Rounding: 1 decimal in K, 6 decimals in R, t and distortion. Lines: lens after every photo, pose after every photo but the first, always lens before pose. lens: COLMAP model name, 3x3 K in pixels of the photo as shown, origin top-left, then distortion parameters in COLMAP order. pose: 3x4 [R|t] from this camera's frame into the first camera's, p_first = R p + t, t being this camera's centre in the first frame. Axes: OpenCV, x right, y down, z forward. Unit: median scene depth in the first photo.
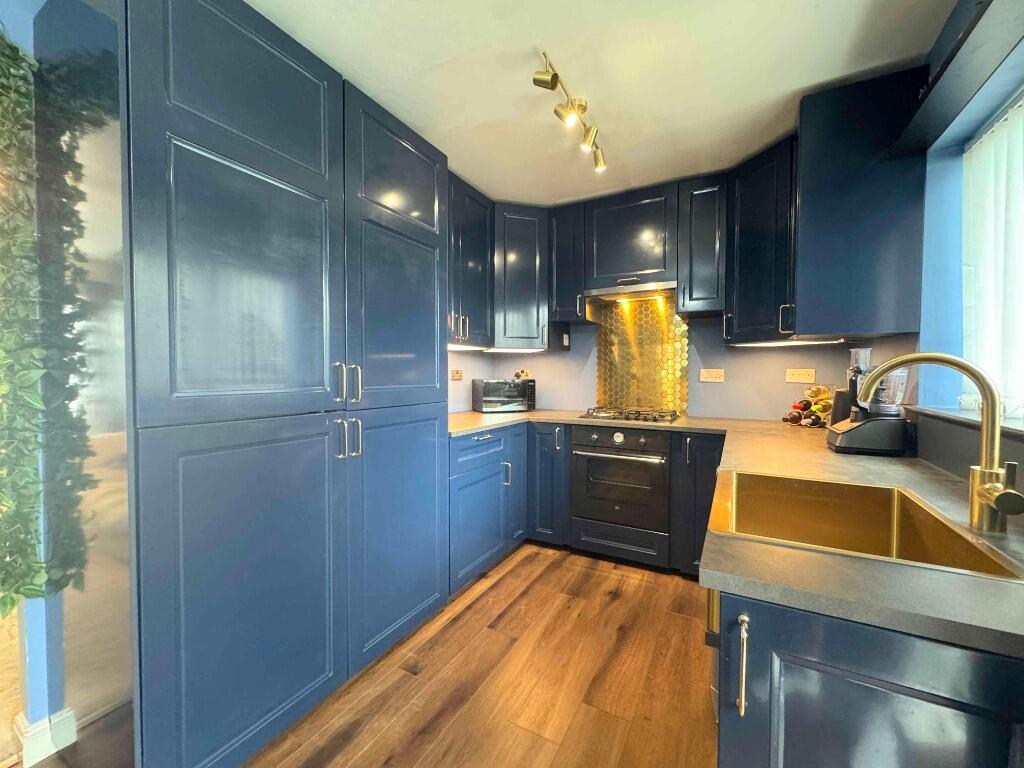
lens RADIAL K [[410.2, 0, 512.0], [0, 410.2, 384.0], [0, 0, 1]] dist [-0.000890, -0.000218]
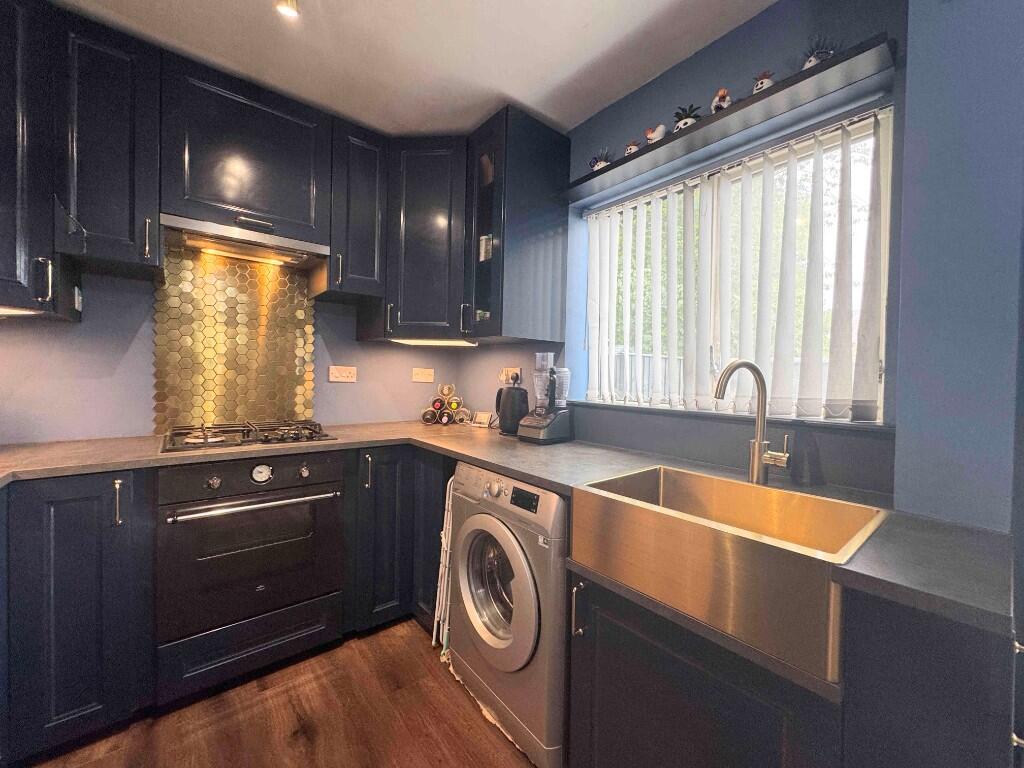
lens RADIAL K [[410.2, 0, 512.0], [0, 410.2, 384.0], [0, 0, 1]] dist [-0.000890, -0.000218]
pose [[0.367092, -0.011970, 0.930108, -0.178785], [0.007866, 0.999921, 0.009764, -0.007050], [-0.930151, 0.003732, 0.367158, 0.437560]]
